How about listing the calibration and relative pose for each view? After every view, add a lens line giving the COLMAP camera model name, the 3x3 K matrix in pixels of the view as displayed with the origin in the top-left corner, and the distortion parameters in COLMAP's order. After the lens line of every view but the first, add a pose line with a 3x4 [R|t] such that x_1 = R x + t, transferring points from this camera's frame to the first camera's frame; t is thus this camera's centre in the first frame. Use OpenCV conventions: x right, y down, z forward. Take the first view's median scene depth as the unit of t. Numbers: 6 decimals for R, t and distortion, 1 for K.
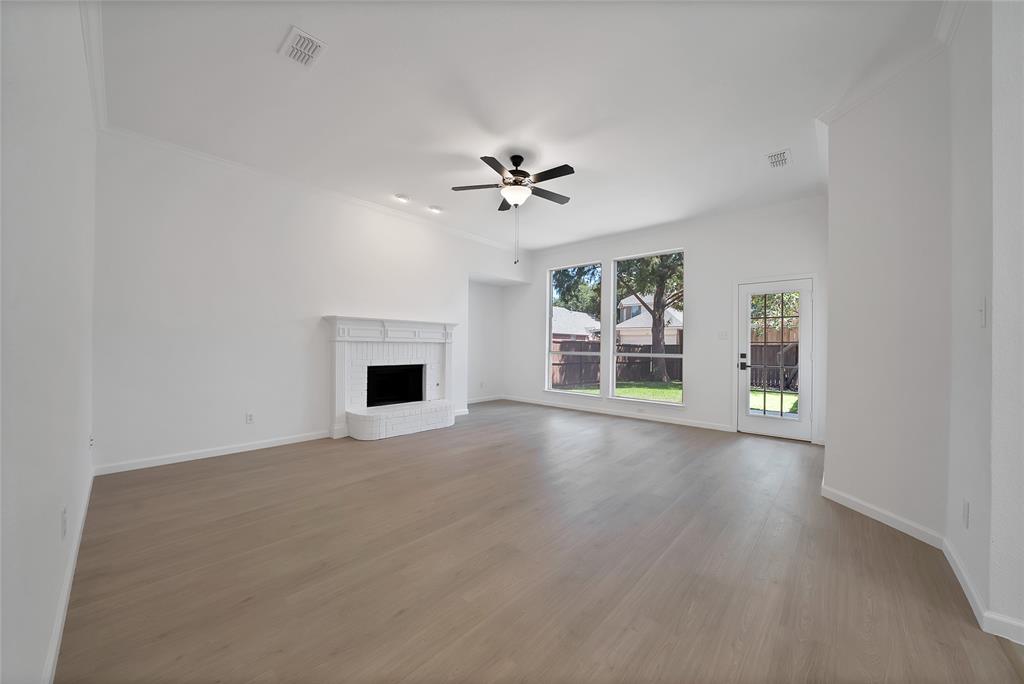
lens RADIAL K [[369.3, 0, 510.5], [0, 369.3, 345.8], [0, 0, 1]] dist [-0.021947, 0.000115]
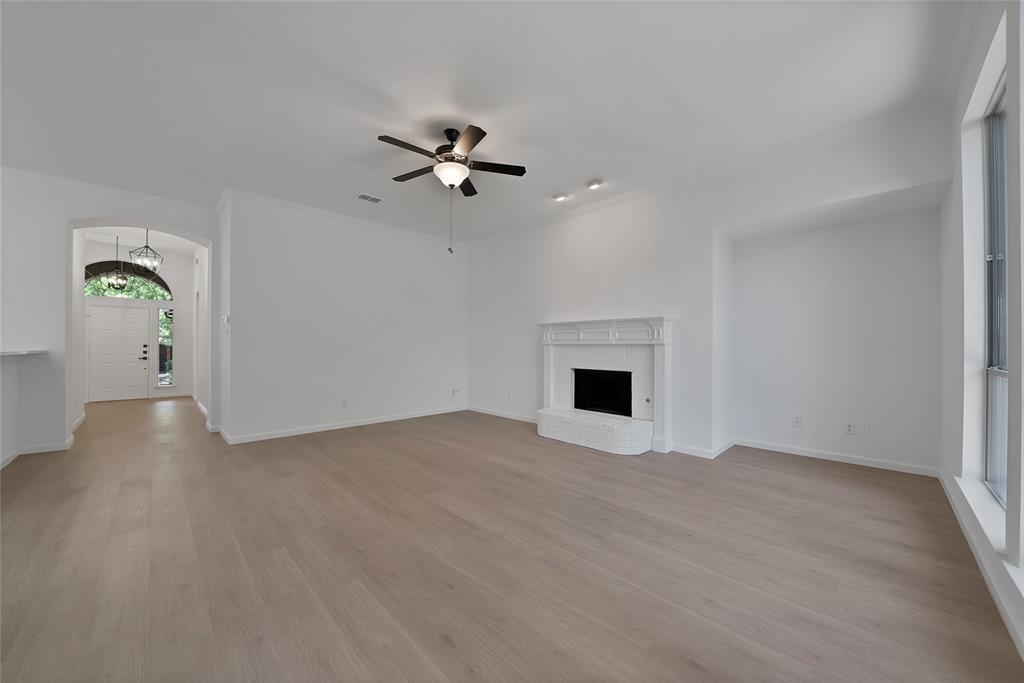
lens RADIAL K [[366.6, 0, 518.0], [0, 366.6, 345.8], [0, 0, 1]] dist [-0.016385, 0.000111]
pose [[-0.045269, -0.011084, -0.998913, 0.601055], [-0.002927, 0.999936, -0.010962, 0.003203], [0.998971, 0.002428, -0.045299, 0.828161]]
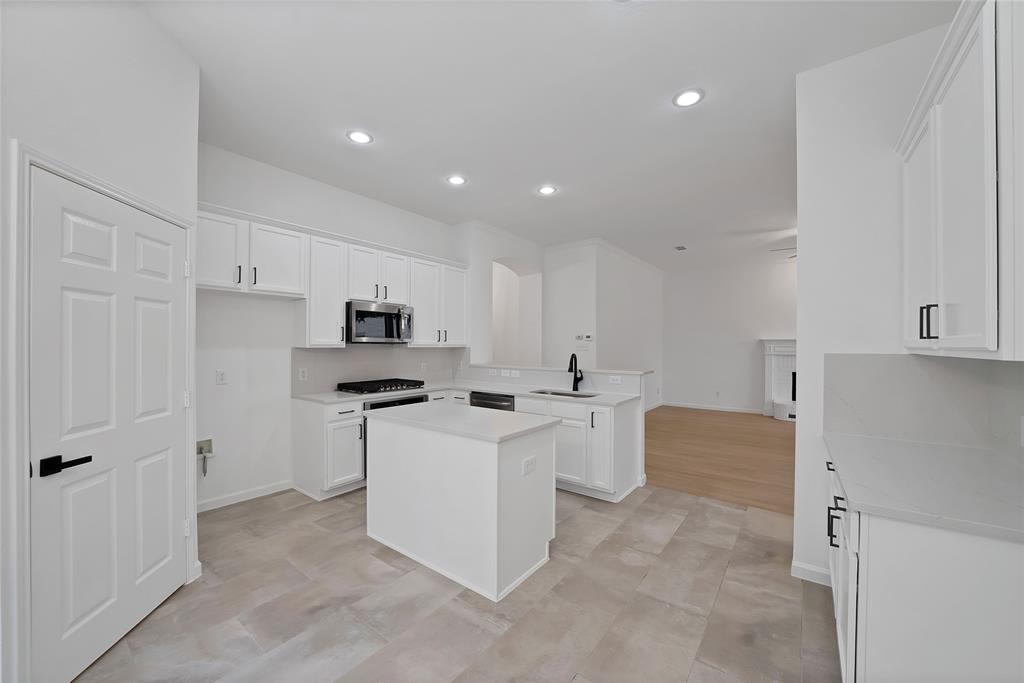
lens RADIAL K [[393.1, 0, 512.0], [0, 393.1, 341.5], [0, 0, 1]] dist [-0.010016, -0.000008]
pose [[0.089249, -0.013561, -0.995917, 0.967630], [-0.004505, 0.999892, -0.014019, -0.035772], [0.995999, 0.005737, 0.089179, -0.219784]]
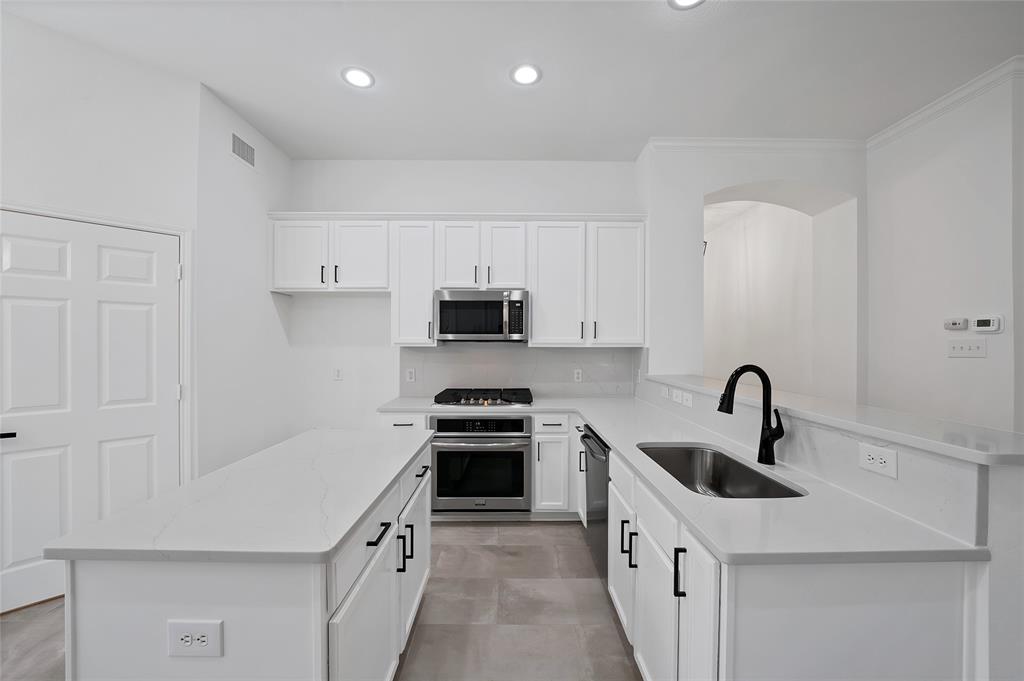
lens RADIAL K [[393.1, 0, 512.0], [0, 393.1, 340.5], [0, 0, 1]] dist [-0.010016, -0.000008]
pose [[-0.738971, -0.015751, -0.673553, 0.524299], [-0.008452, 0.999865, -0.014110, -0.035232], [0.673684, -0.004734, -0.739005, 0.075753]]
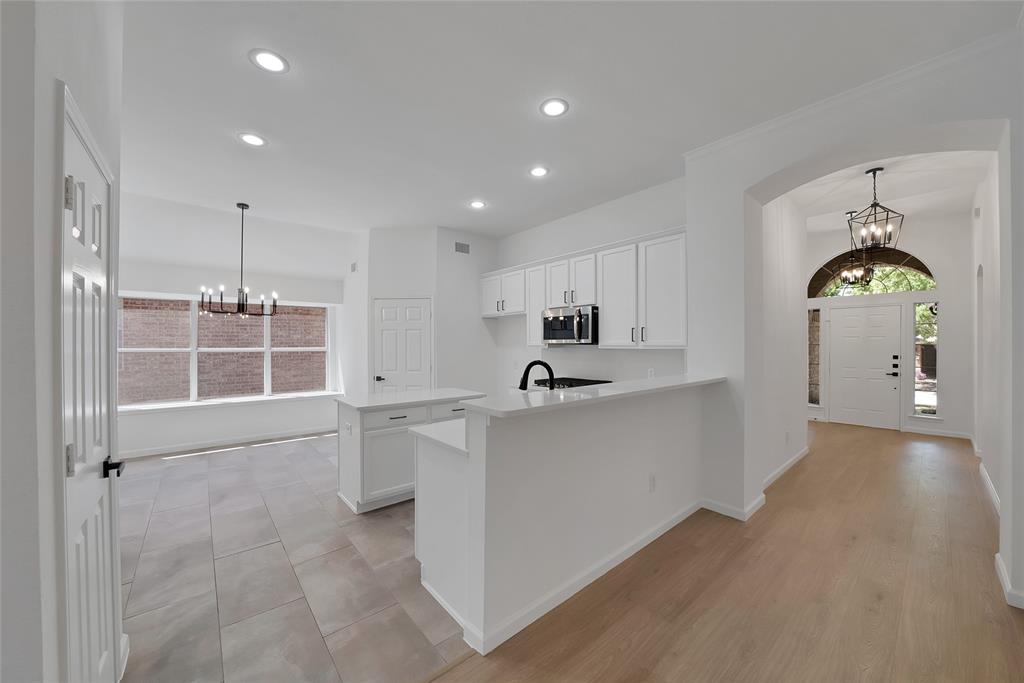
lens RADIAL K [[369.3, 0, 510.5], [0, 369.3, 345.3], [0, 0, 1]] dist [-0.021947, 0.000115]
pose [[-0.991298, -0.005419, 0.131524, 0.161169], [-0.005105, 0.999983, 0.002722, -0.041904], [-0.131537, 0.002026, -0.991309, 0.417654]]
